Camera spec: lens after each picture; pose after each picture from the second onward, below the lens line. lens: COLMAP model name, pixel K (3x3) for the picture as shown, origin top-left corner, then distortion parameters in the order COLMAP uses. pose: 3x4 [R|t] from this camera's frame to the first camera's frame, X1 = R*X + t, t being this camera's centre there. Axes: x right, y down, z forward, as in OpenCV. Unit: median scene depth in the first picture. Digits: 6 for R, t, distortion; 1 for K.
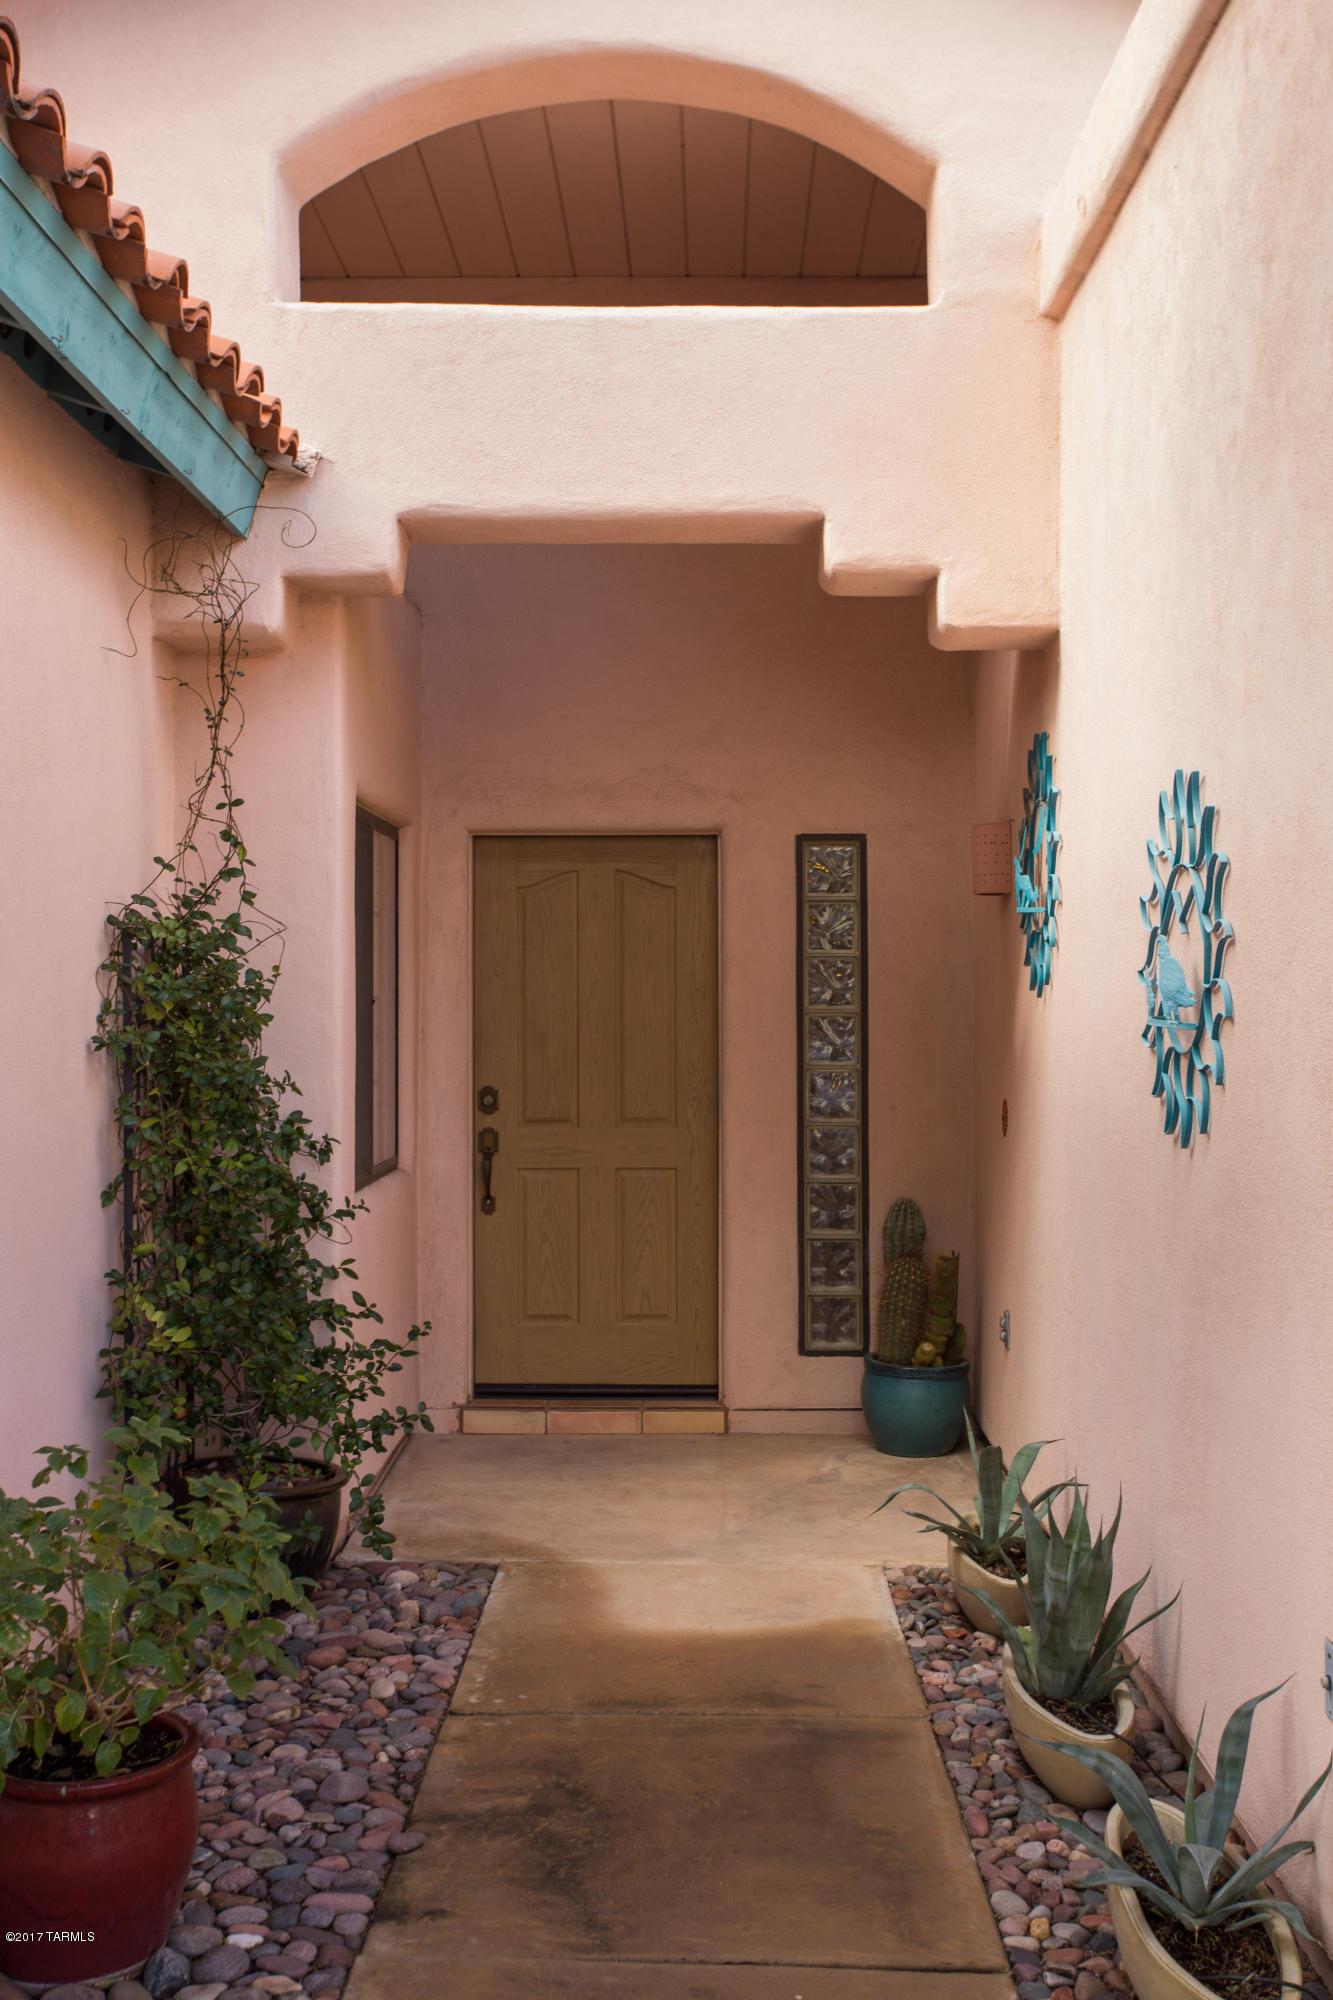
lens RADIAL K [[2271.7, 0, 666.5], [0, 2271.7, 1000.0], [0, 0, 1]] dist [0.000034, -0.000475]
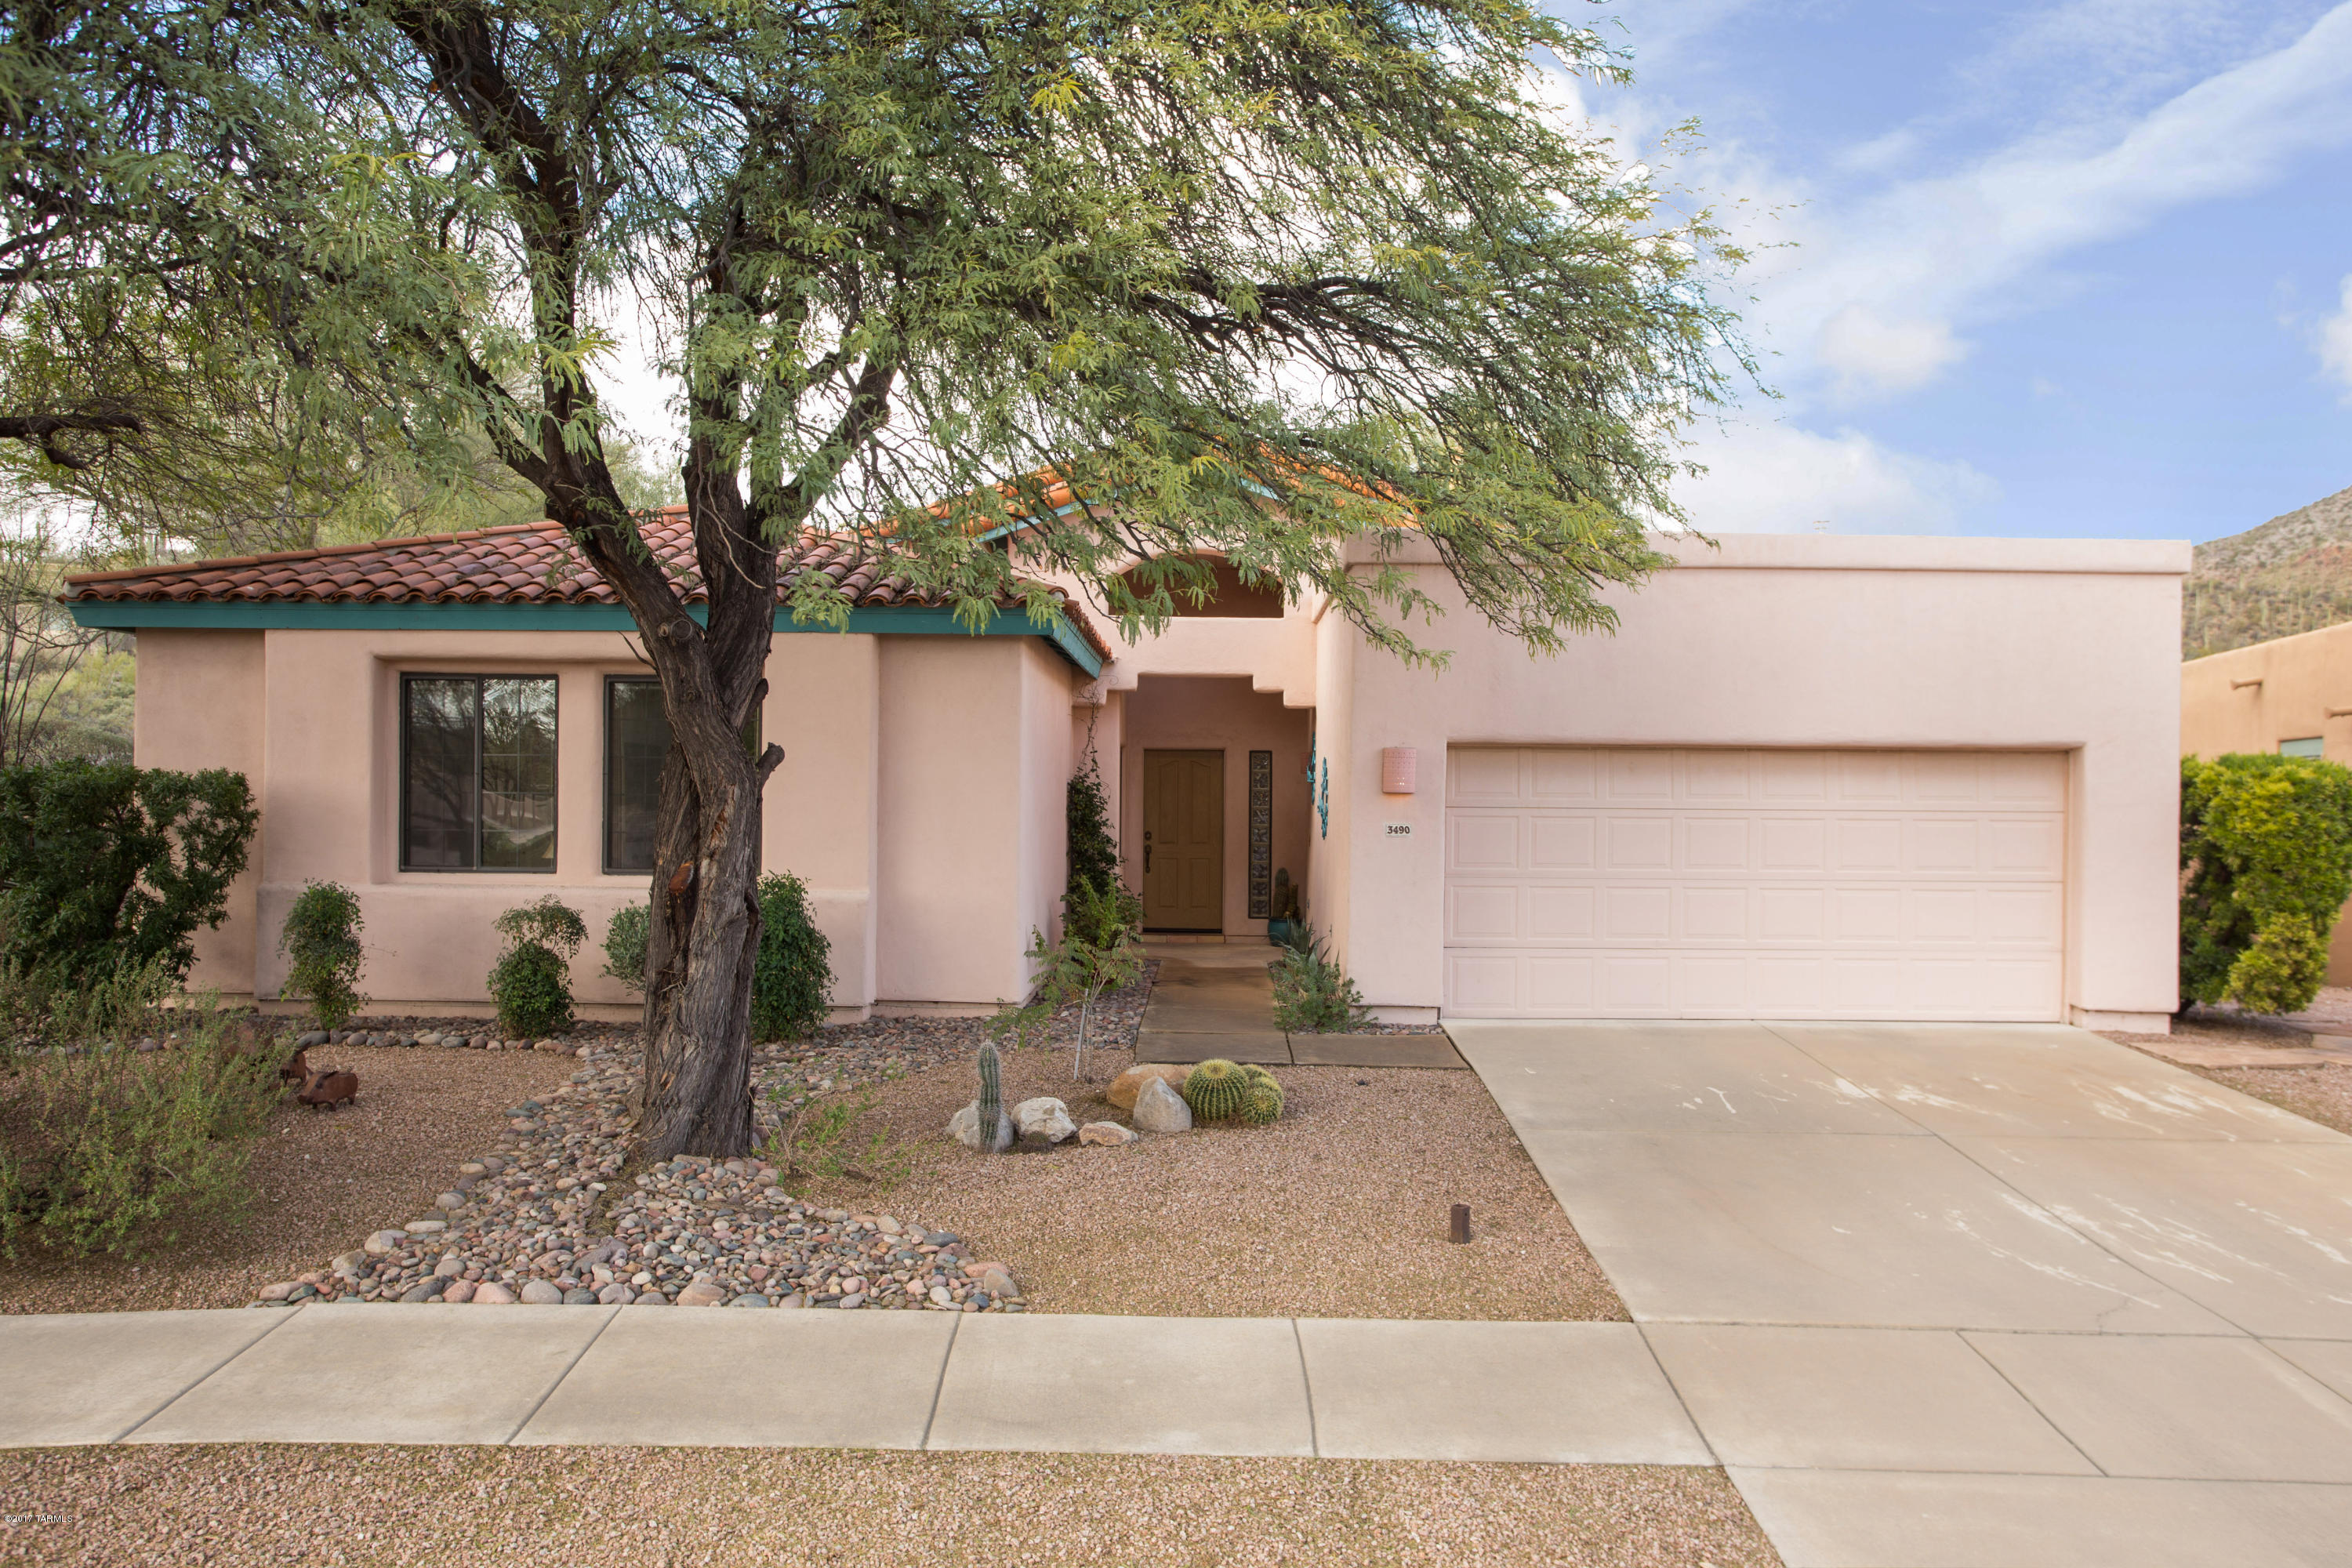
lens RADIAL K [[1811.6, 0, 1176.0], [0, 1811.6, 784.0], [0, 0, 1]] dist [0.001498, 0.011441]
pose [[0.999938, 0.009329, -0.006023, -0.035812], [-0.009359, 0.999944, -0.004950, -0.018698], [0.005976, 0.005006, 0.999970, -1.929899]]
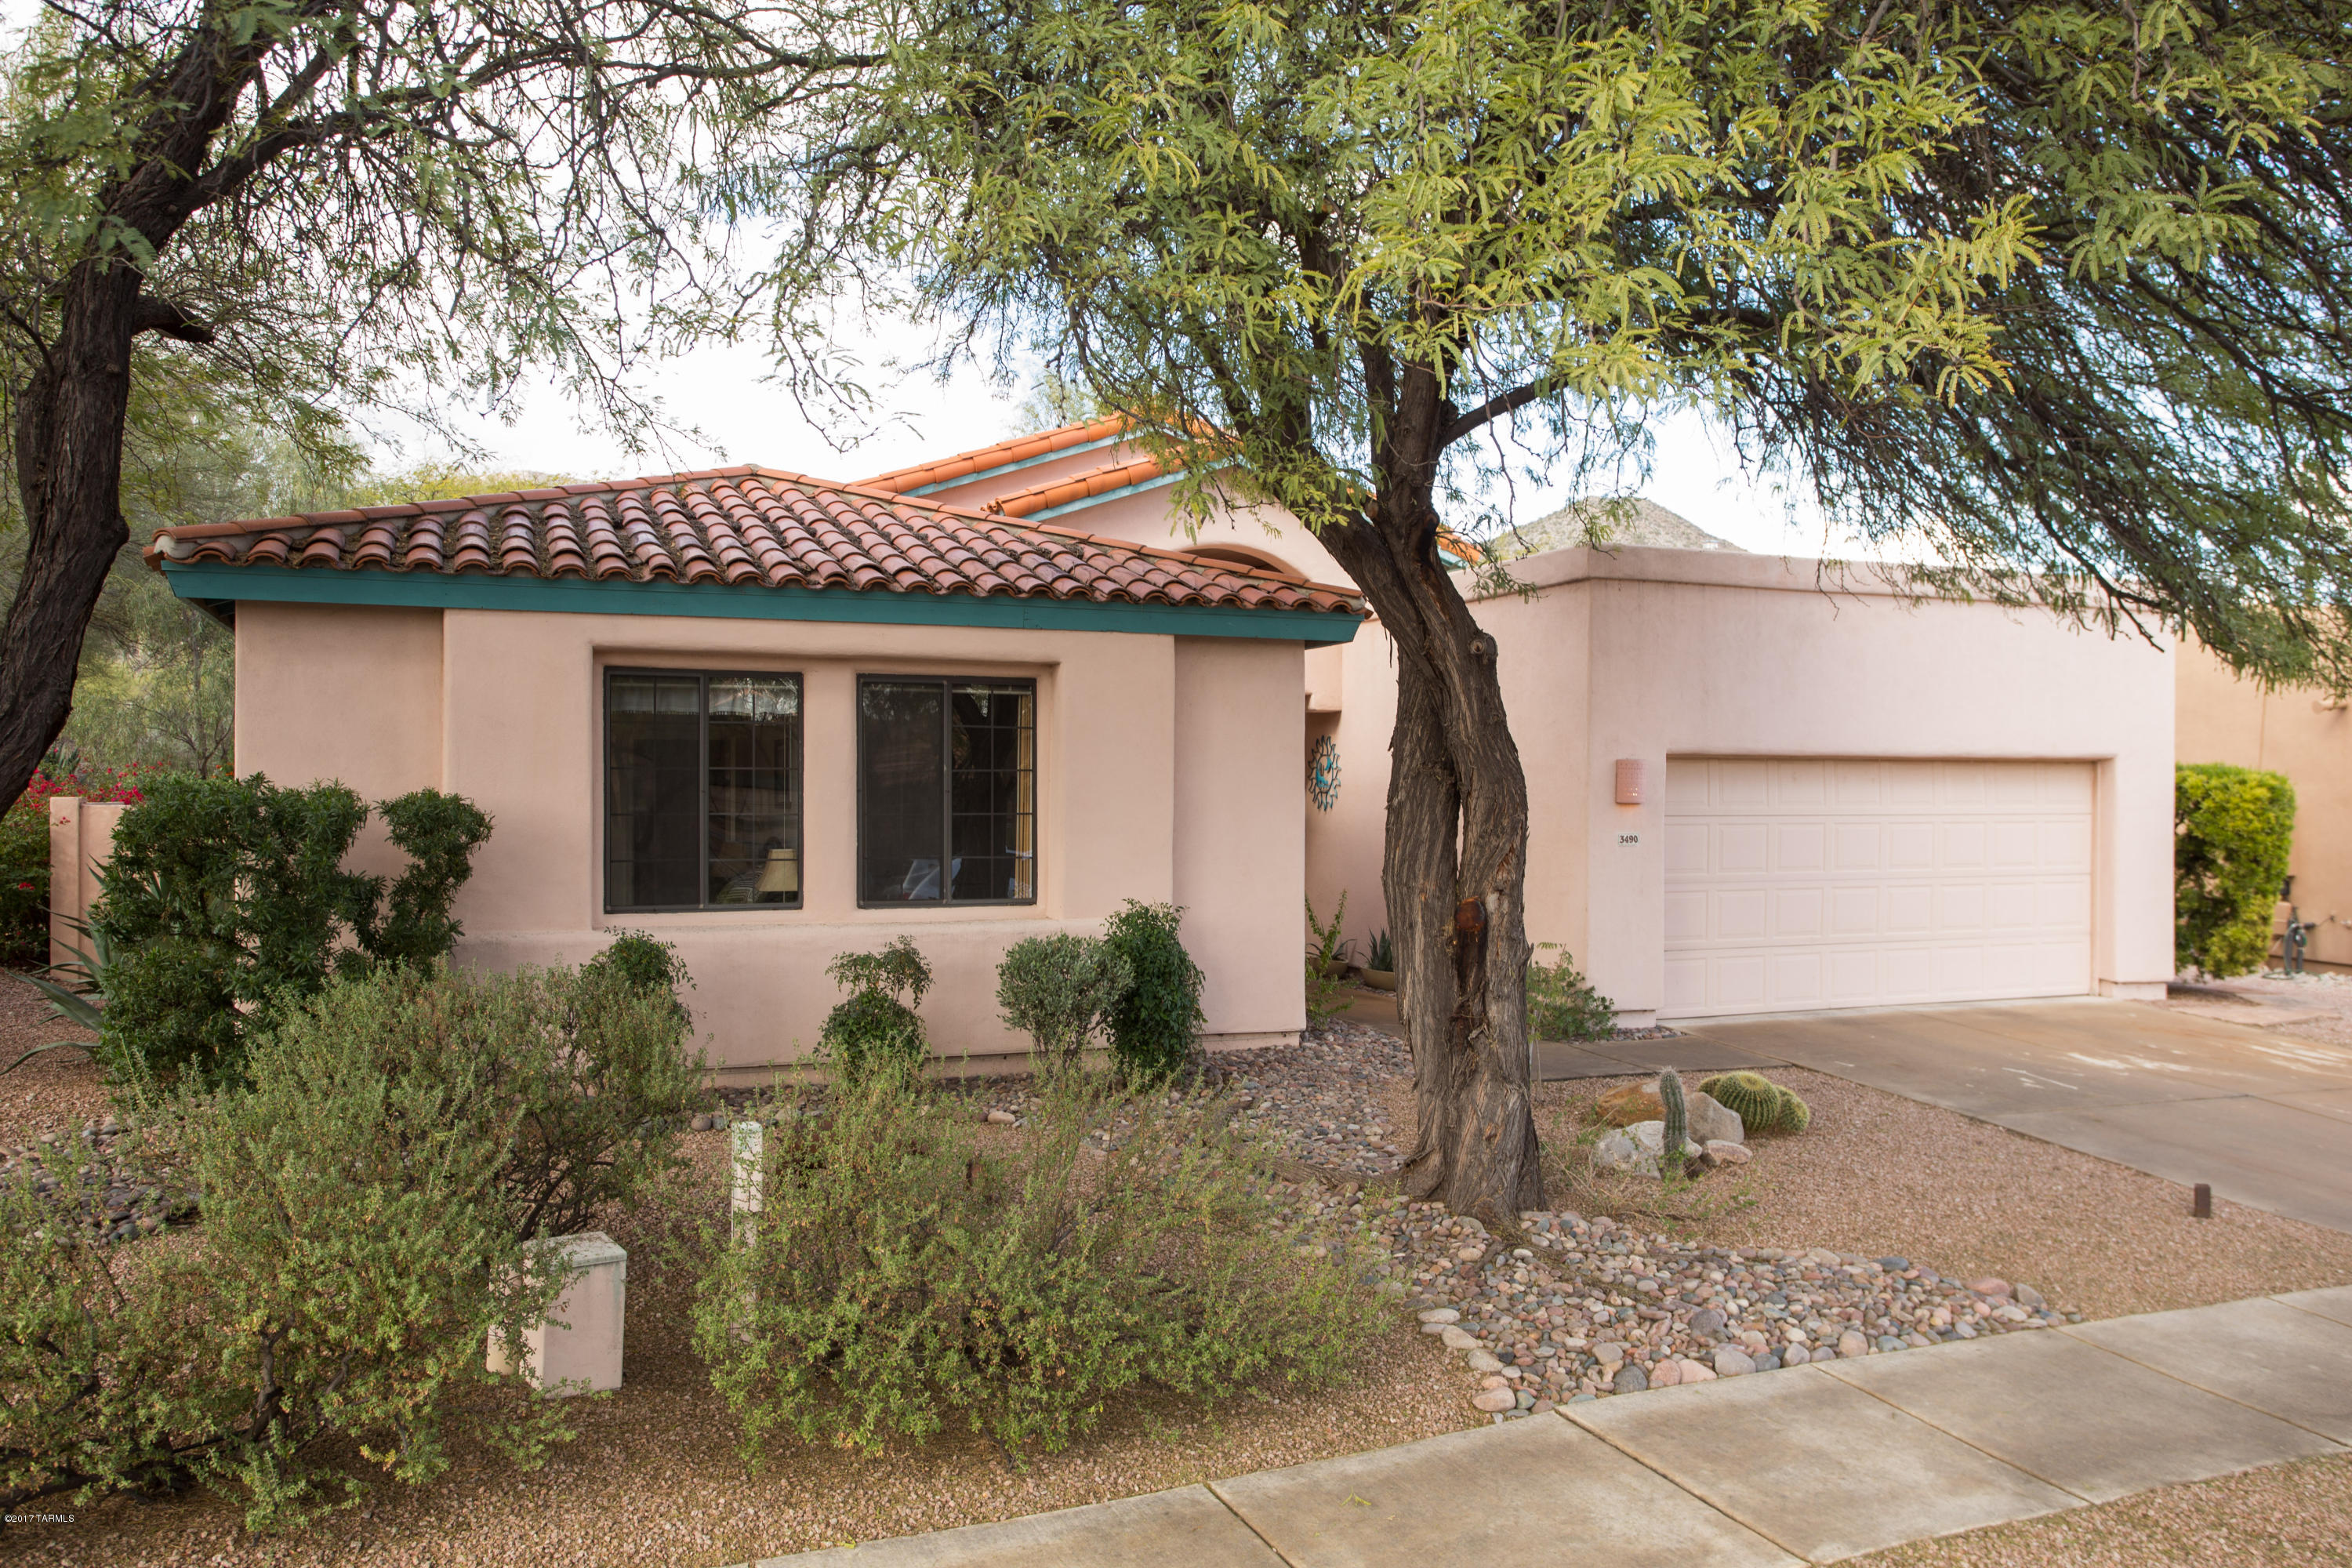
lens RADIAL K [[1925.9, 0, 1176.0], [0, 1925.9, 784.0], [0, 0, 1]] dist [-0.000855, 0.005038]
pose [[0.913289, 0.002840, 0.407303, -1.271247], [-0.002775, 0.999996, -0.000751, -0.041938], [-0.407303, -0.000444, 0.913293, -1.682261]]
